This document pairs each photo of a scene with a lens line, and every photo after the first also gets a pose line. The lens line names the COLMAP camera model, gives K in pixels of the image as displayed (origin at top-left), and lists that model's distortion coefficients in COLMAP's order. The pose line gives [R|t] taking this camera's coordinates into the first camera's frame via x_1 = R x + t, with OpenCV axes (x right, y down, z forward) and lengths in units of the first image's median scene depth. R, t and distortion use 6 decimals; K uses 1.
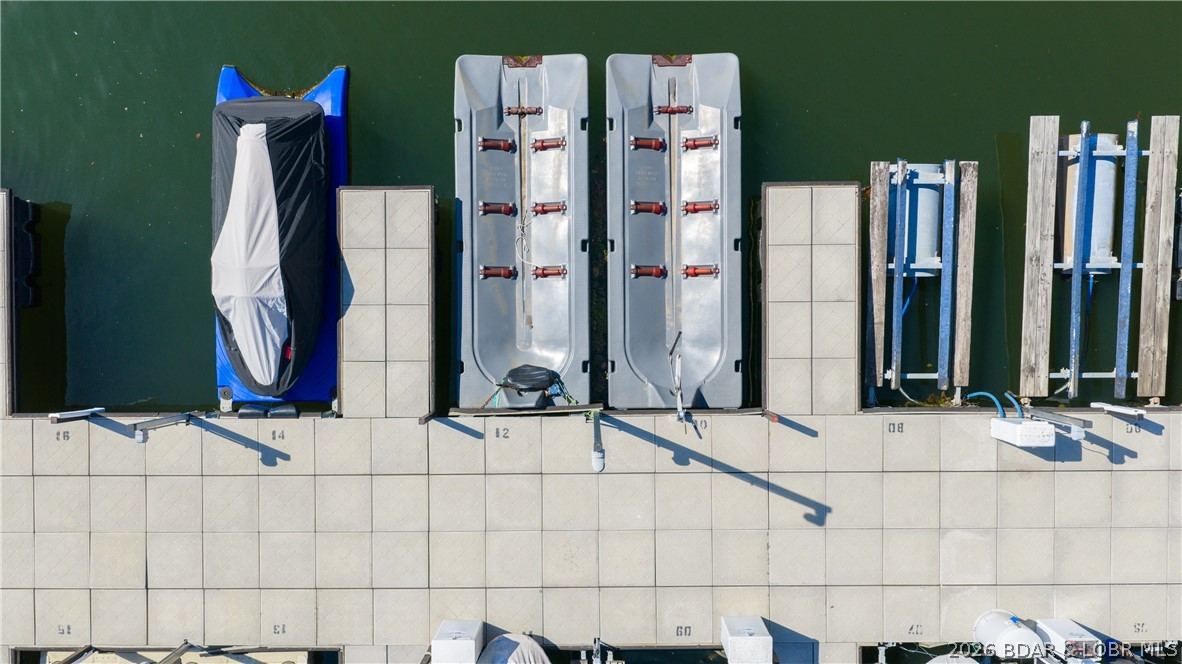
lens RADIAL K [[966.8, 0, 592.7], [0, 966.8, 331.9], [0, 0, 1]] dist [0.008976, -0.006251]
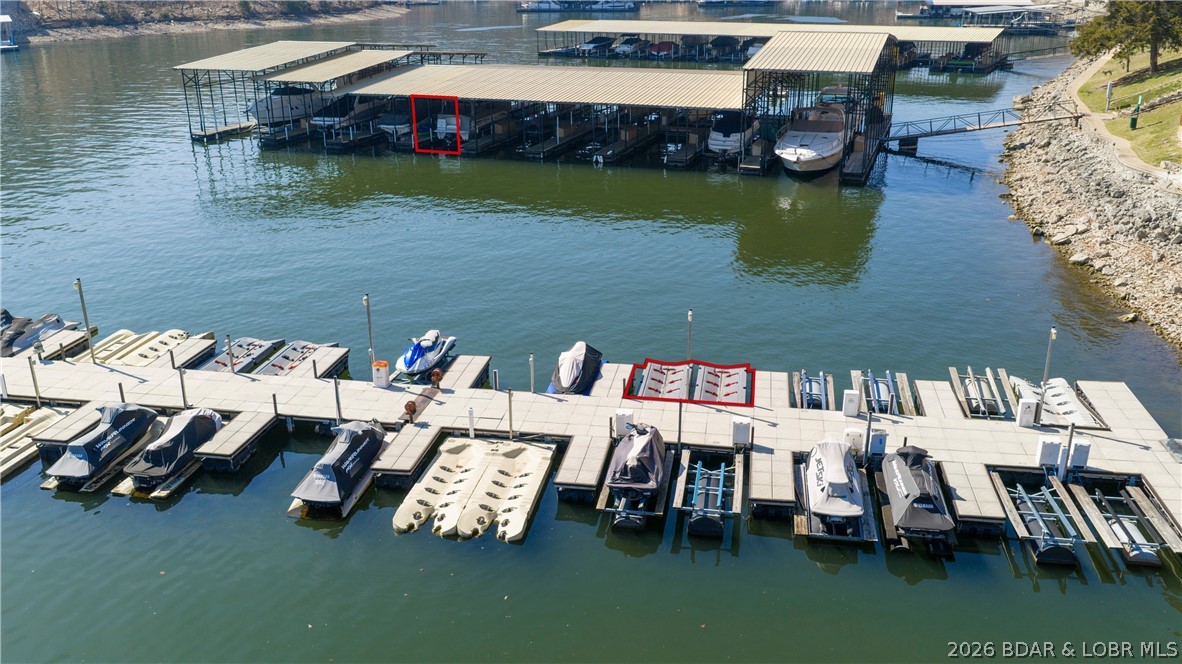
lens RADIAL K [[966.8, 0, 591.7], [0, 966.8, 332.2], [0, 0, 1]] dist [0.008976, -0.006251]
pose [[0.984353, 0.062824, -0.164625, 0.167330], [-0.176203, 0.346348, -0.921410, 2.463526], [-0.000869, 0.936000, 0.351998, -0.089770]]
